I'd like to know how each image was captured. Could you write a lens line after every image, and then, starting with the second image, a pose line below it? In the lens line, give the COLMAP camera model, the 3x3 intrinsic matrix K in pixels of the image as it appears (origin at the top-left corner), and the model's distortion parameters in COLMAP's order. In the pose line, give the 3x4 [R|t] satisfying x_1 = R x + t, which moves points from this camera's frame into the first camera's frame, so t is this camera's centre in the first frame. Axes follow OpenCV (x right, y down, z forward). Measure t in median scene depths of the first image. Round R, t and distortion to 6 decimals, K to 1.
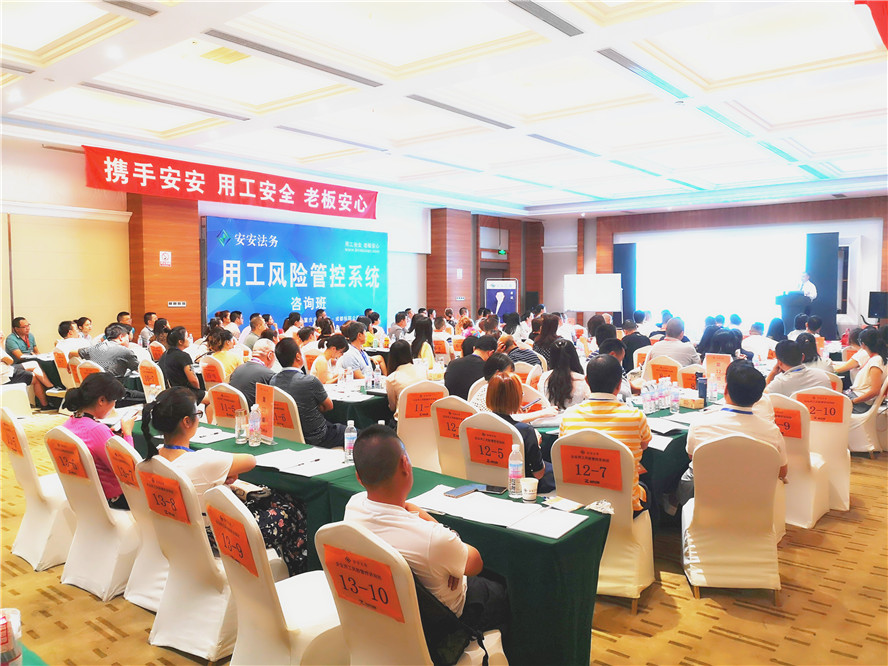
lens RADIAL K [[702.6, 0, 440.4], [0, 702.6, 335.5], [0, 0, 1]] dist [0.003926, 0.000691]
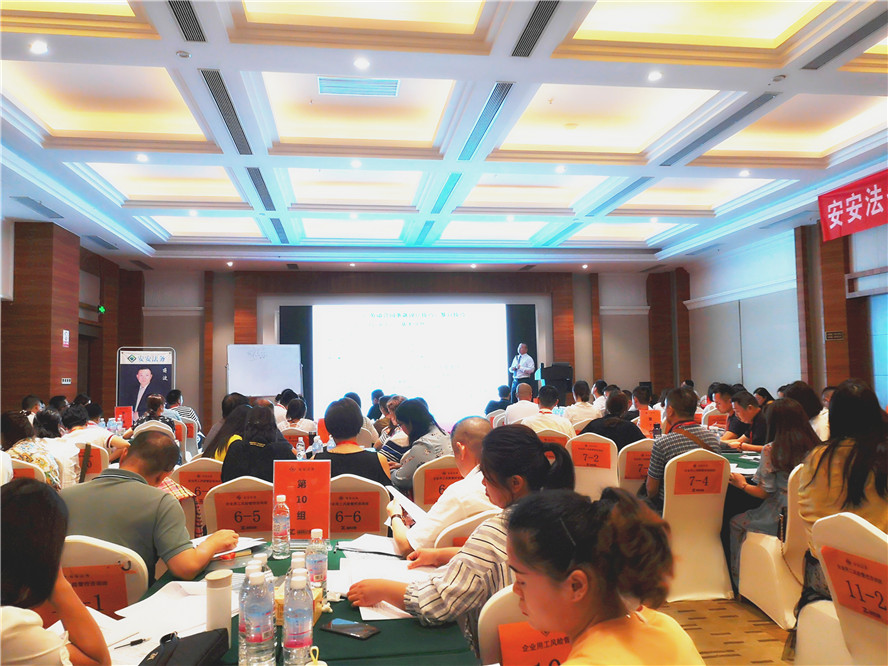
lens RADIAL K [[702.6, 0, 440.4], [0, 702.6, 335.5], [0, 0, 1]] dist [0.003926, 0.000691]
pose [[0.682278, 0.033640, 0.730319, -0.257230], [0.061924, 0.992692, -0.103576, -0.014889], [-0.728466, 0.115892, 0.675209, 0.523200]]
